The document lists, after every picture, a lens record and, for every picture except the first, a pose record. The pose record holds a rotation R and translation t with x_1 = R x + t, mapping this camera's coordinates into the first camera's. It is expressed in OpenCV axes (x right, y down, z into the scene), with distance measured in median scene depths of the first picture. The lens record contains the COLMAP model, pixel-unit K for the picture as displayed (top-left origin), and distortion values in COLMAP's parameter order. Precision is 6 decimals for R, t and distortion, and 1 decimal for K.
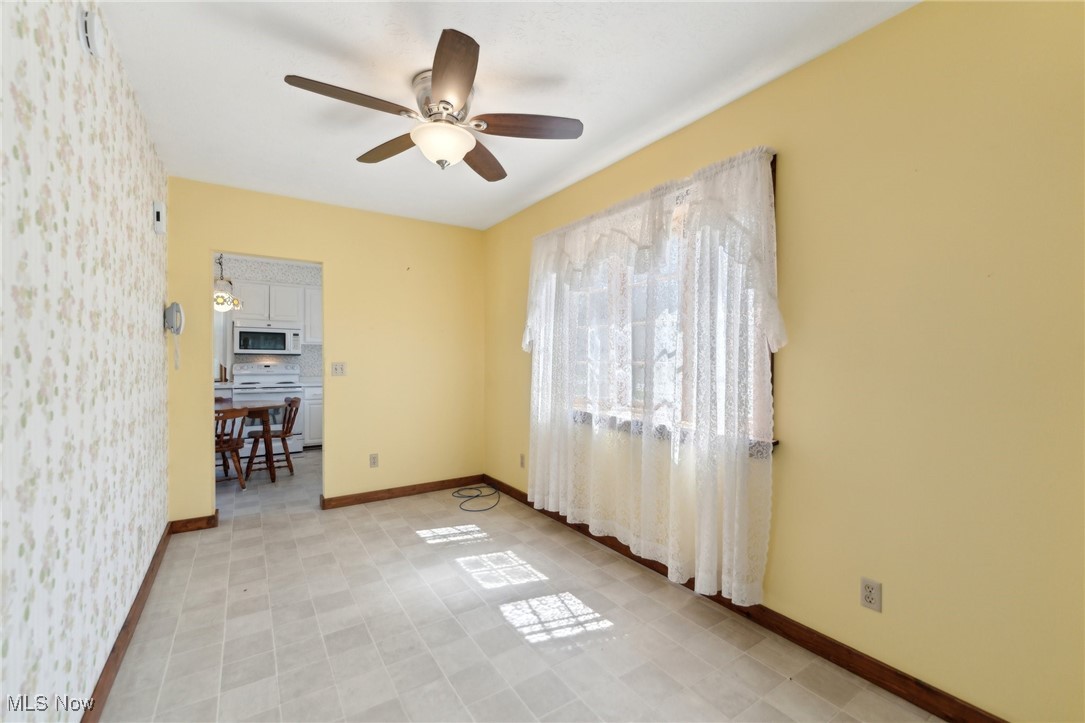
lens RADIAL K [[438.5, 0, 535.5], [0, 438.5, 364.4], [0, 0, 1]] dist [0.004261, -0.000236]
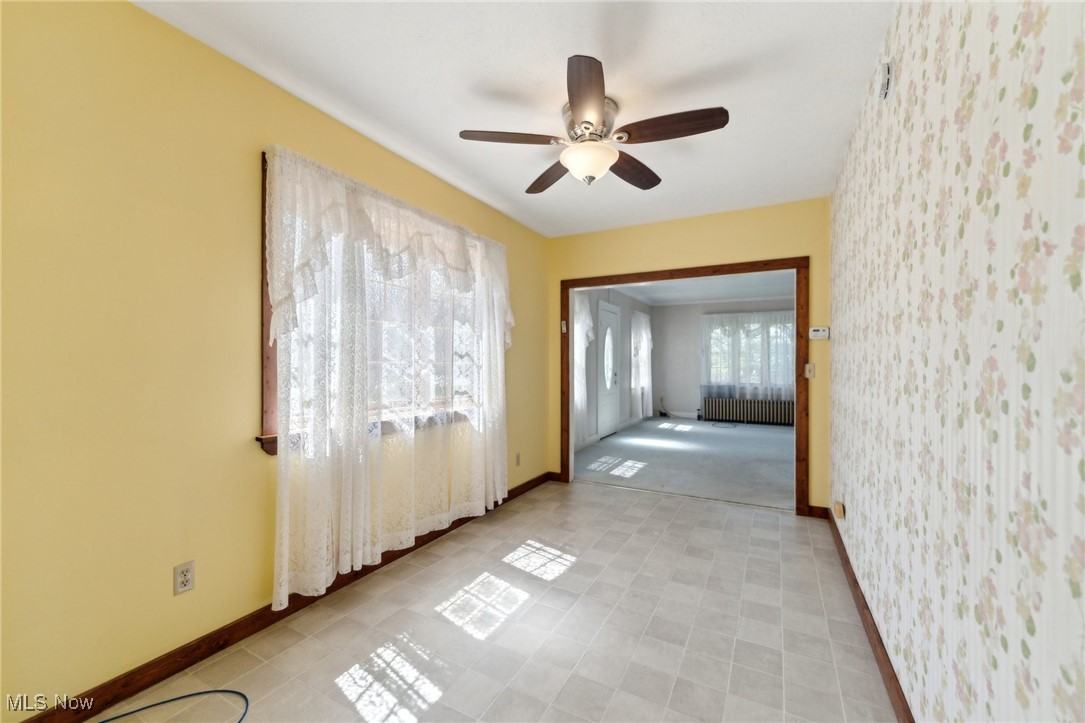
lens RADIAL K [[438.5, 0, 535.8], [0, 438.5, 358.7], [0, 0, 1]] dist [0.004261, -0.000236]
pose [[-0.464863, 0.002455, 0.885379, -1.026887], [0.004579, 0.999989, -0.000369, -0.013355], [-0.885371, 0.003883, -0.464870, 1.501527]]
